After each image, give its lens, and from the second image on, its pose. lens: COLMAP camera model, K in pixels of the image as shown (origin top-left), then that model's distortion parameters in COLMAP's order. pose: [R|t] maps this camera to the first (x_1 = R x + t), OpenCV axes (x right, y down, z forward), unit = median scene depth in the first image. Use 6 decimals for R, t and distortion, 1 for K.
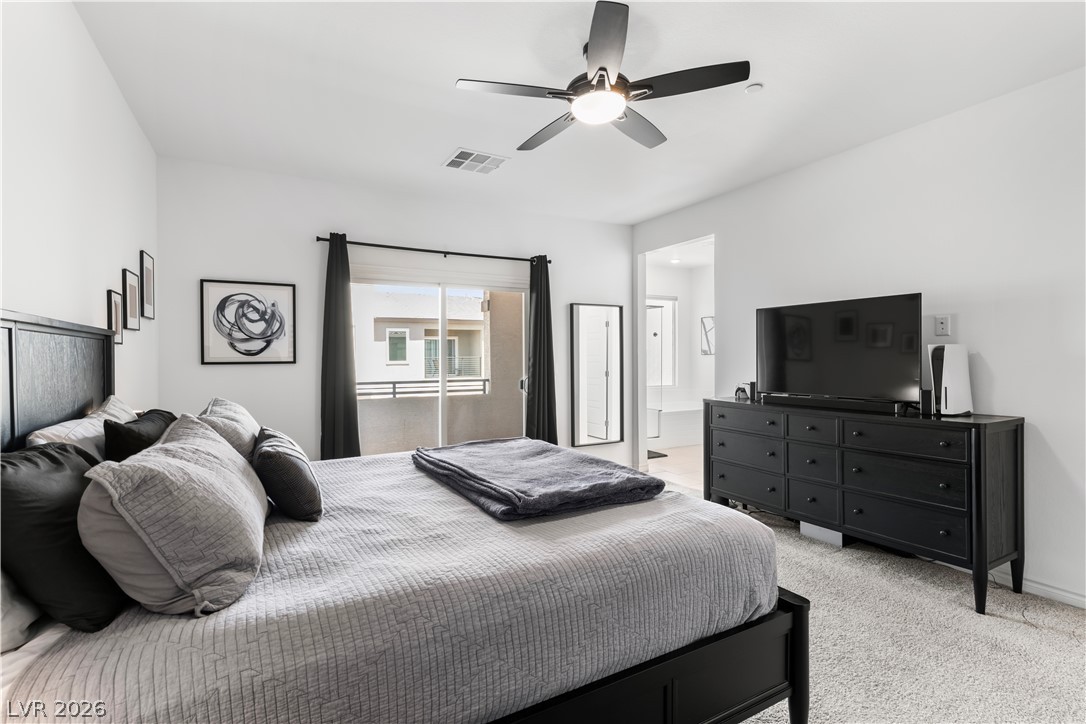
lens RADIAL K [[513.0, 0, 541.3], [0, 513.0, 359.3], [0, 0, 1]] dist [0.008753, -0.001912]
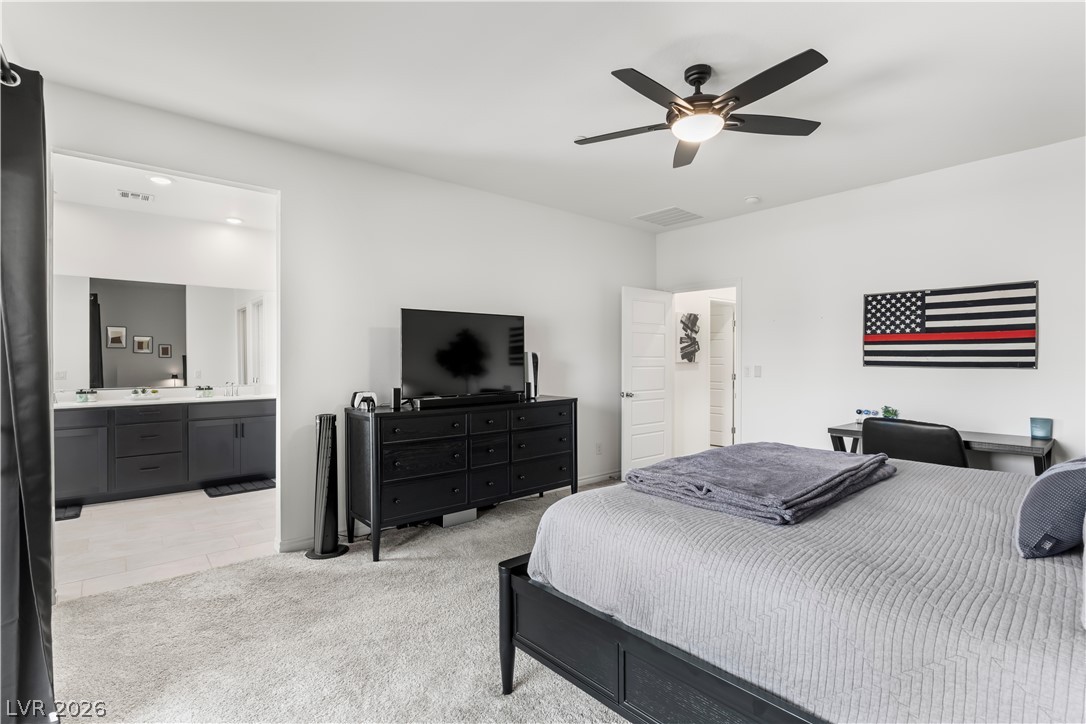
lens RADIAL K [[513.0, 0, 533.5], [0, 513.0, 363.0], [0, 0, 1]] dist [0.008753, -0.001912]
pose [[-0.189168, 0.002933, 0.981940, -0.631278], [0.003774, 0.999990, -0.002260, 0.000842], [-0.981937, 0.003279, -0.189177, 1.098416]]
